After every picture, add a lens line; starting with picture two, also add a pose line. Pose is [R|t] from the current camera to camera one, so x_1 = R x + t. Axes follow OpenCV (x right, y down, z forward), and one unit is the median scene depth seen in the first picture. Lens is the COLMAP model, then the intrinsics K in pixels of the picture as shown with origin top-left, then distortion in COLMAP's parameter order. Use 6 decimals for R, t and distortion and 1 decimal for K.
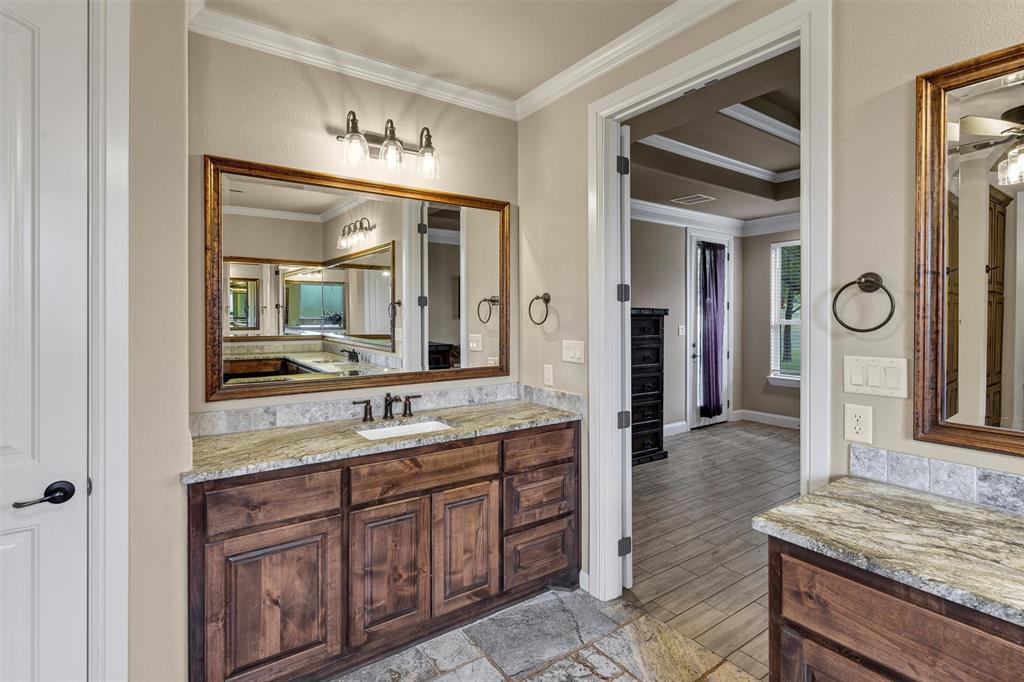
lens RADIAL K [[491.5, 0, 511.4], [0, 491.5, 322.7], [0, 0, 1]] dist [-0.000764, -0.000358]
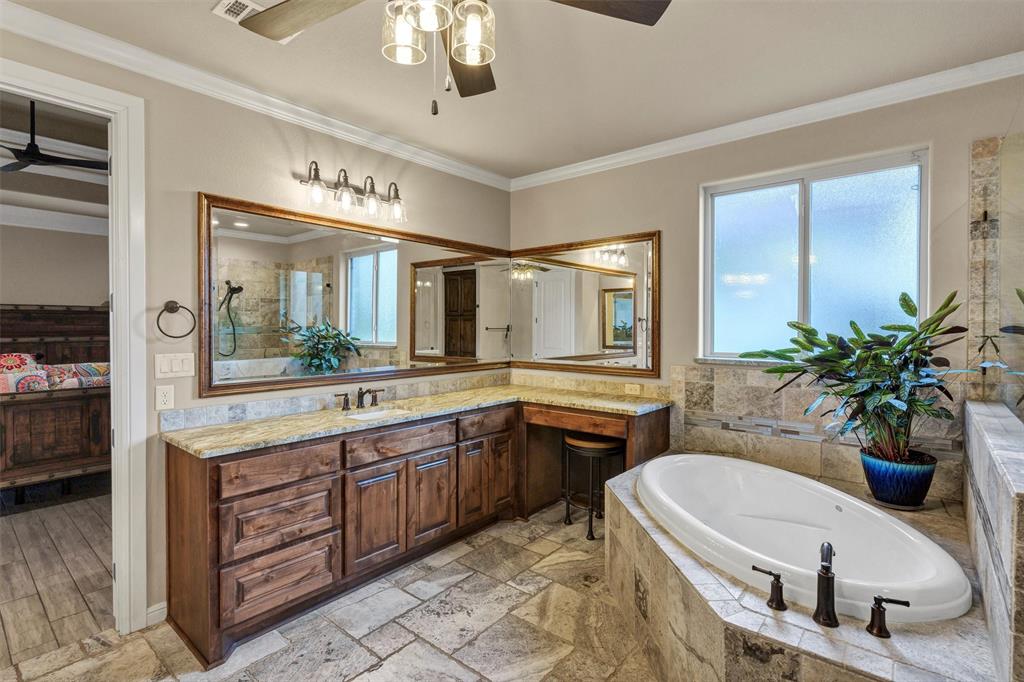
lens RADIAL K [[493.5, 0, 512.0], [0, 493.5, 341.0], [0, 0, 1]] dist [-0.003146, -0.000875]
pose [[-0.255031, -0.024073, 0.966633, -1.181876], [0.007399, 0.999612, 0.026847, -0.008578], [-0.966904, 0.013999, -0.254754, 0.360477]]
